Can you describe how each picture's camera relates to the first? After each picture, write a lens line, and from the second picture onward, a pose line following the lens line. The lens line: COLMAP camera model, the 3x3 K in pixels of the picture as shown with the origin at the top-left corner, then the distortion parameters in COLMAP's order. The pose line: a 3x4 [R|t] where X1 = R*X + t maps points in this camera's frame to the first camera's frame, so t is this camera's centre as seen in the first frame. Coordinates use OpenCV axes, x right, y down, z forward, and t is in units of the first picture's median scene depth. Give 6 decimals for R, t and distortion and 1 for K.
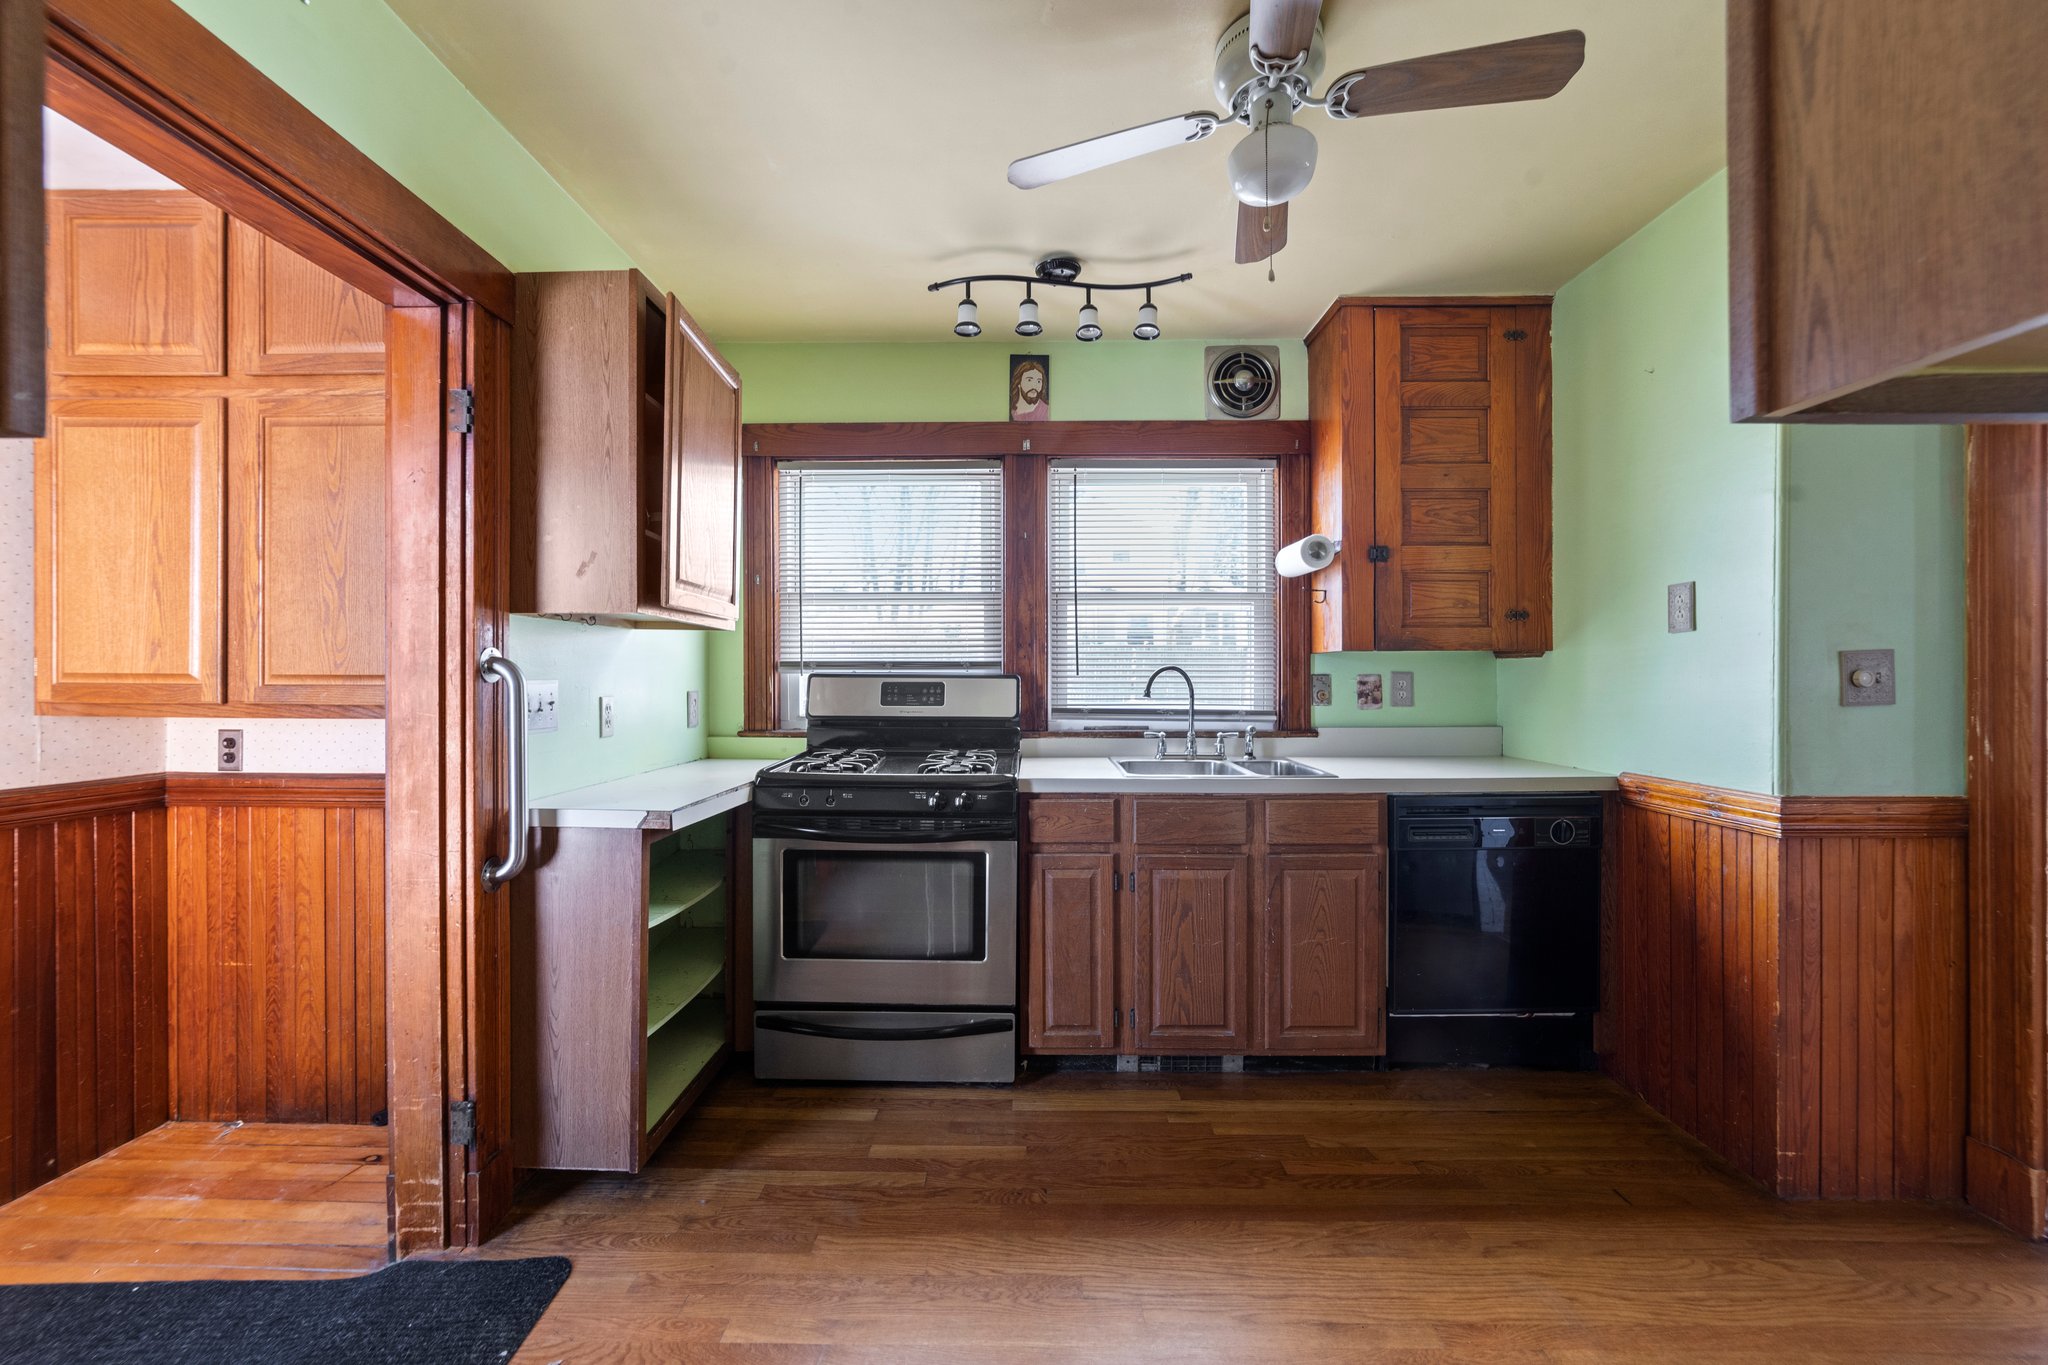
lens RADIAL K [[821.6, 0, 1008.7], [0, 821.6, 677.9], [0, 0, 1]] dist [-0.010729, 0.004126]
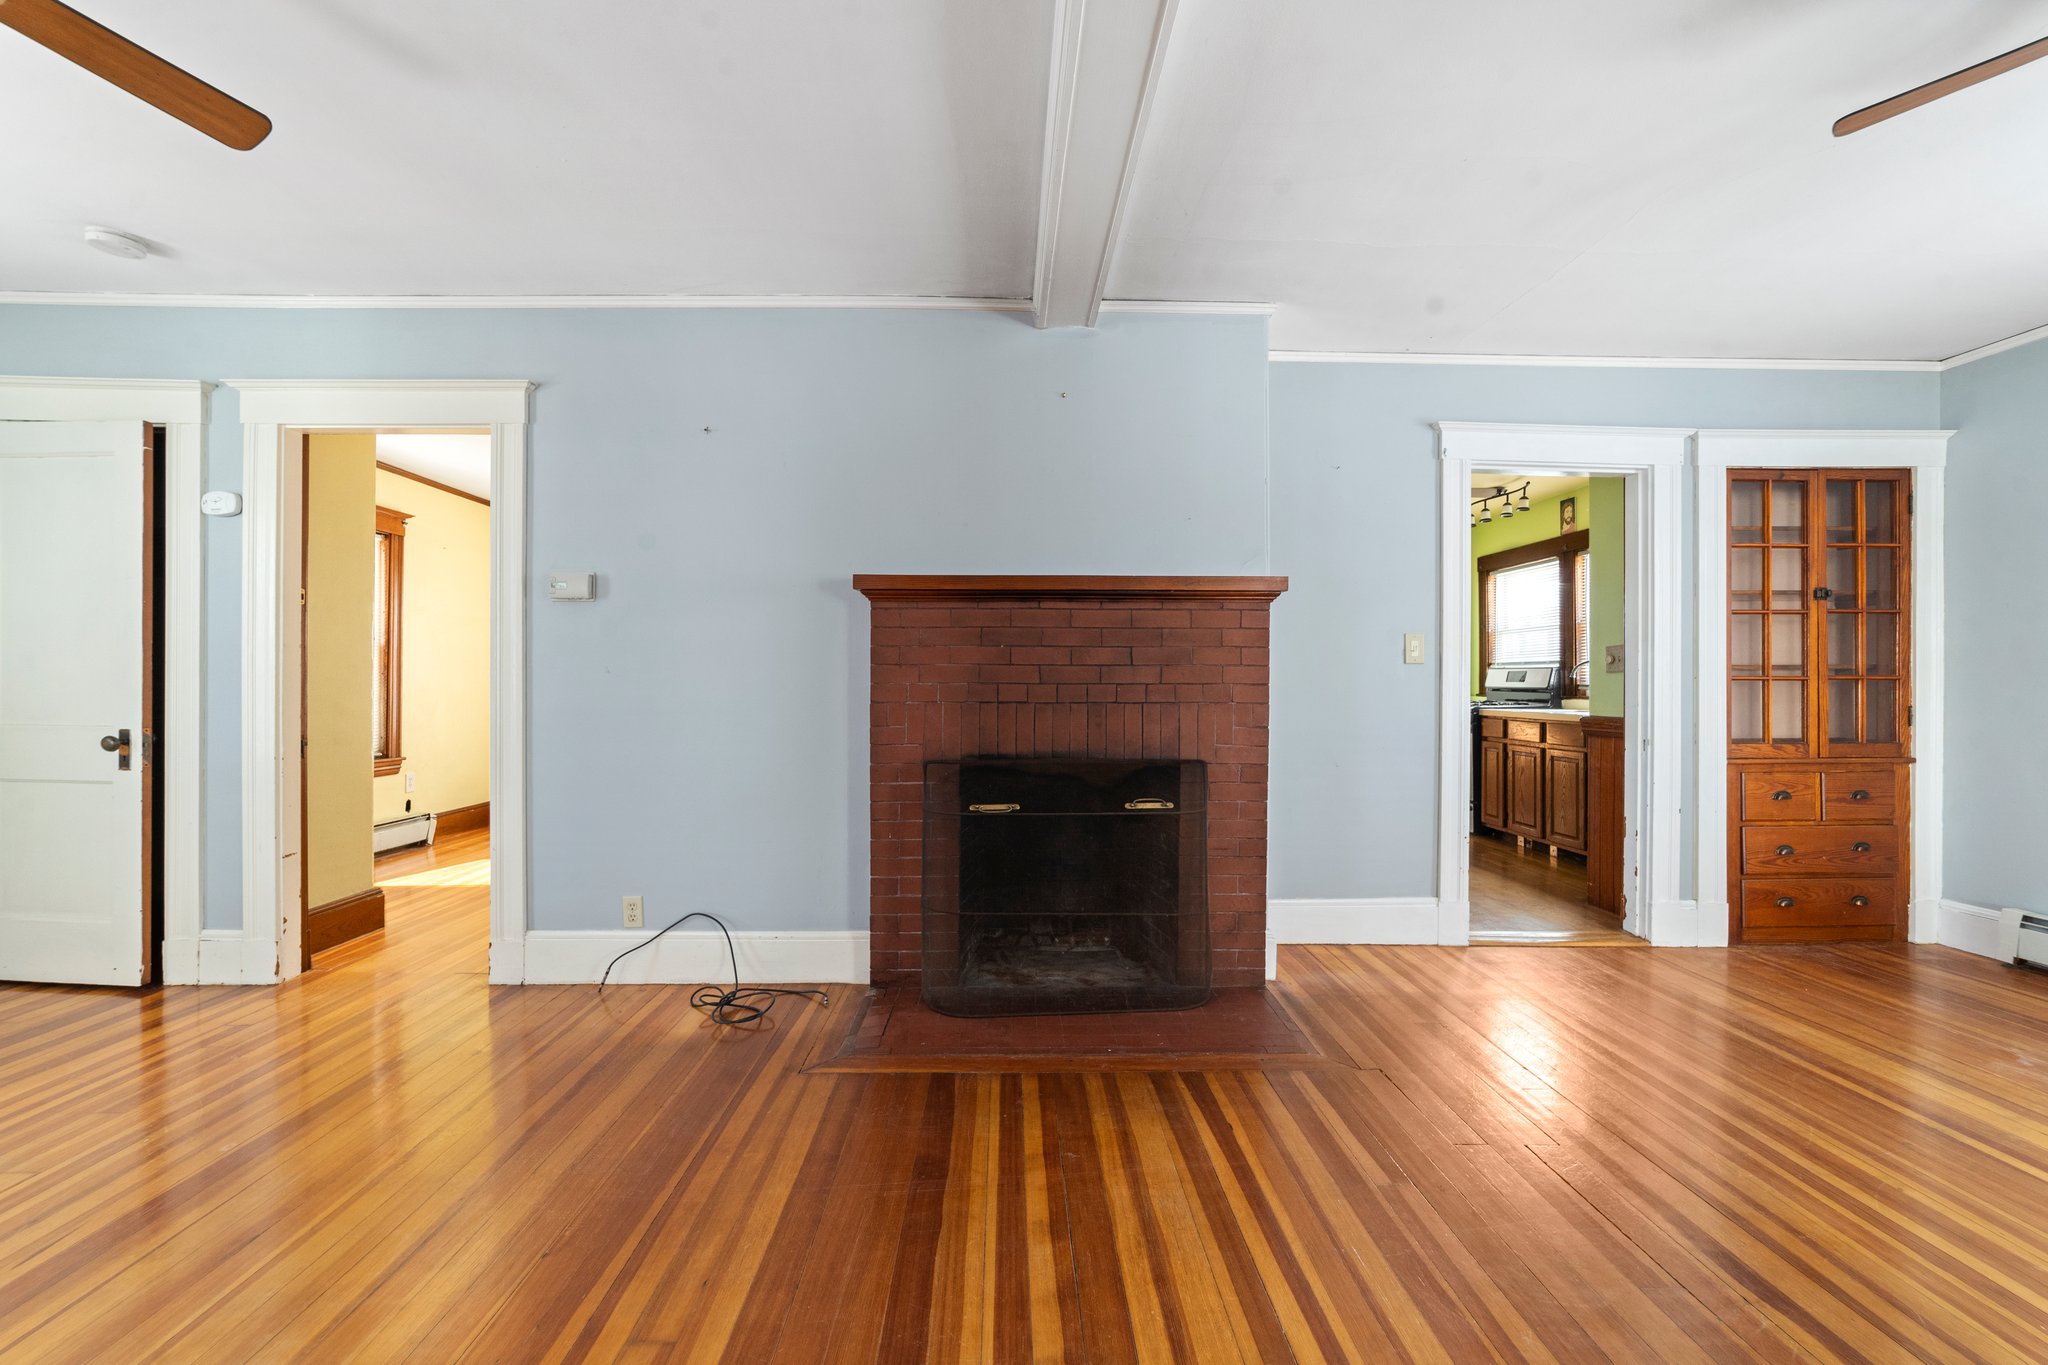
lens RADIAL K [[821.6, 0, 1027.7], [0, 821.6, 685.0], [0, 0, 1]] dist [-0.010729, 0.004126]
pose [[0.051204, -0.000259, -0.998688, 2.091207], [-0.000138, 1.000000, -0.000266, 0.045597], [0.998688, 0.000152, 0.051204, -0.398029]]
